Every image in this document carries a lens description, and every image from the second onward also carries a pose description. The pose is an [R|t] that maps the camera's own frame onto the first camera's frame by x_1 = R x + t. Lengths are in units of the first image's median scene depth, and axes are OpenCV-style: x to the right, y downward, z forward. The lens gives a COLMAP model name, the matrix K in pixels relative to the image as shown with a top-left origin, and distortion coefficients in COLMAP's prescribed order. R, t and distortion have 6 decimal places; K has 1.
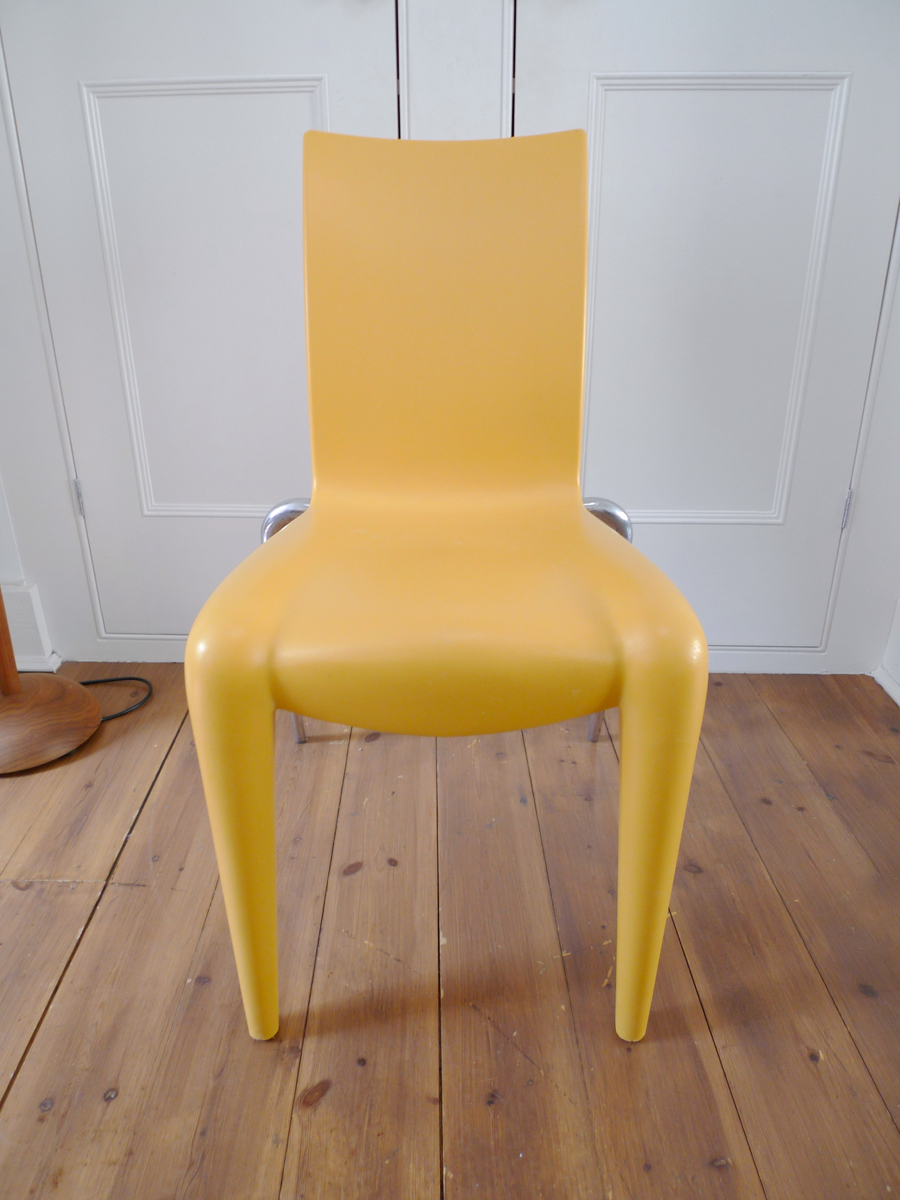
lens RADIAL K [[861.8, 0, 450.0], [0, 861.8, 600.0], [0, 0, 1]] dist [-0.037771, -0.004081]
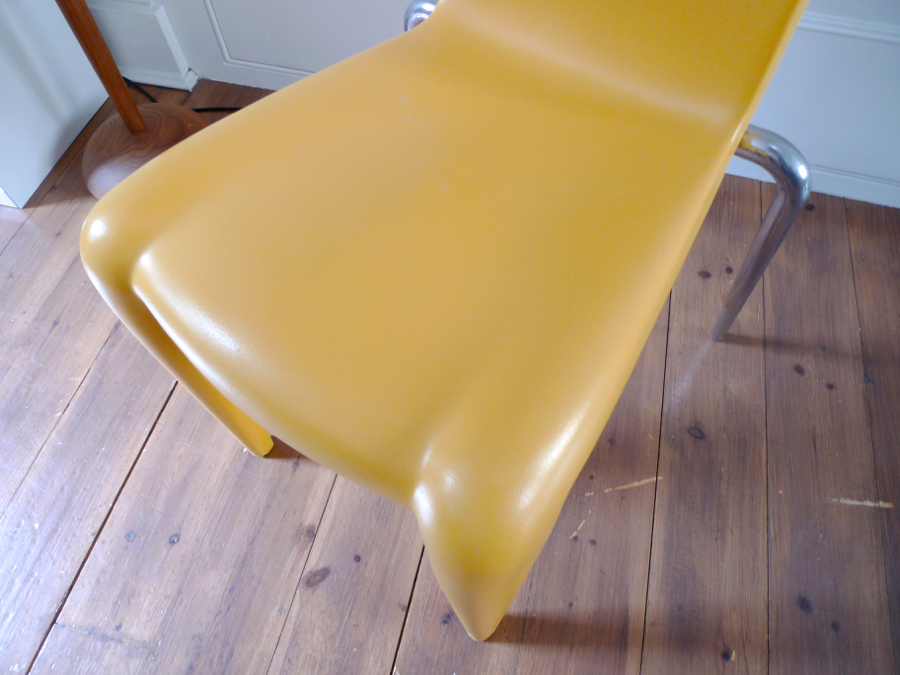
lens RADIAL K [[646.4, 0, 450.0], [0, 646.4, 337.5], [0, 0, 1]] dist [-0.037771, -0.004081]
pose [[0.966656, 0.203458, -0.155505, 0.105530], [-0.081997, 0.821199, 0.564720, -0.263581], [0.242597, -0.533139, 0.810500, 0.411931]]
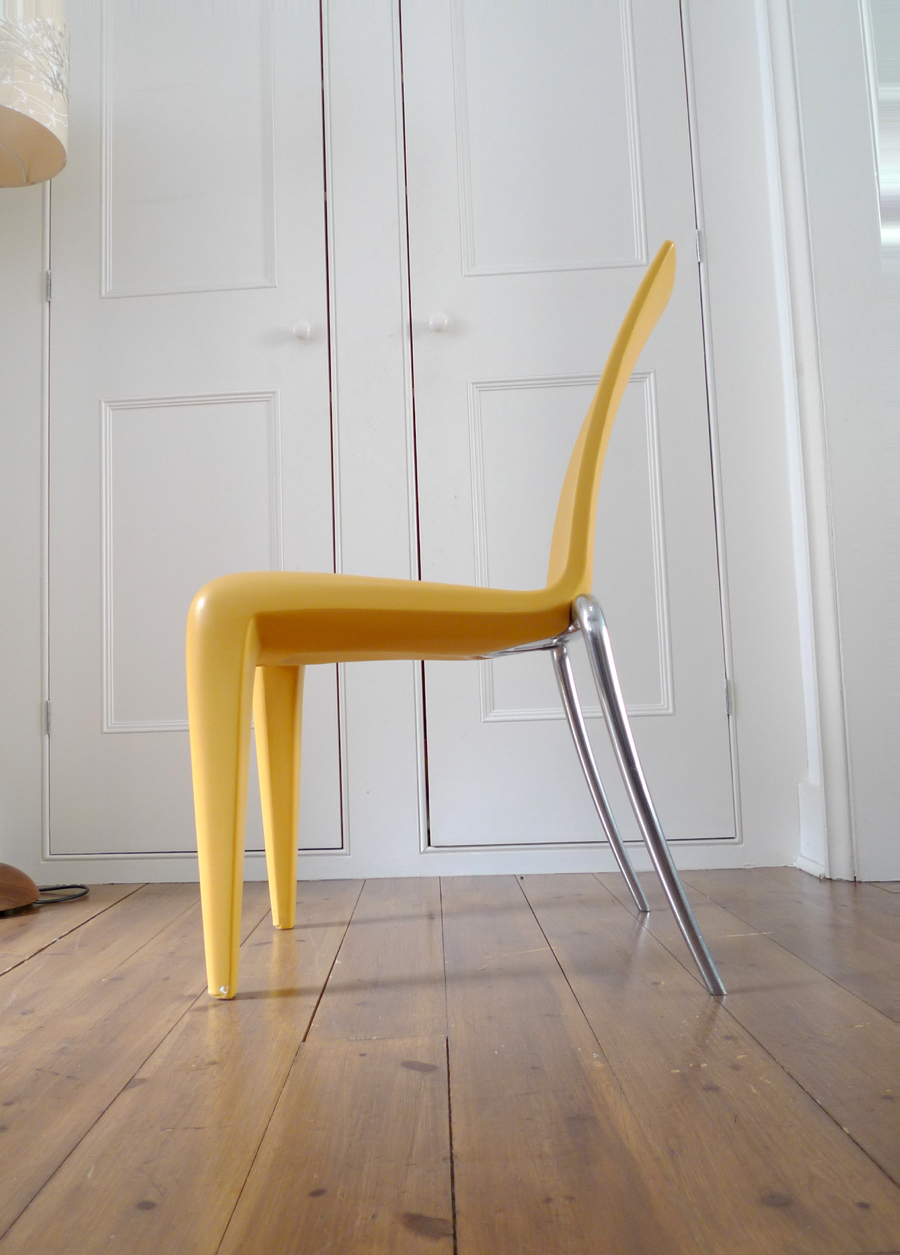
lens RADIAL K [[1057.5, 0, 438.1], [0, 1057.5, 610.2], [0, 0, 1]] dist [-0.040286, -0.000390]
pose [[0.999388, -0.032884, -0.011945, 0.167258], [0.022687, 0.869039, -0.494222, 0.748457], [0.026633, 0.493649, 0.869253, -0.428442]]
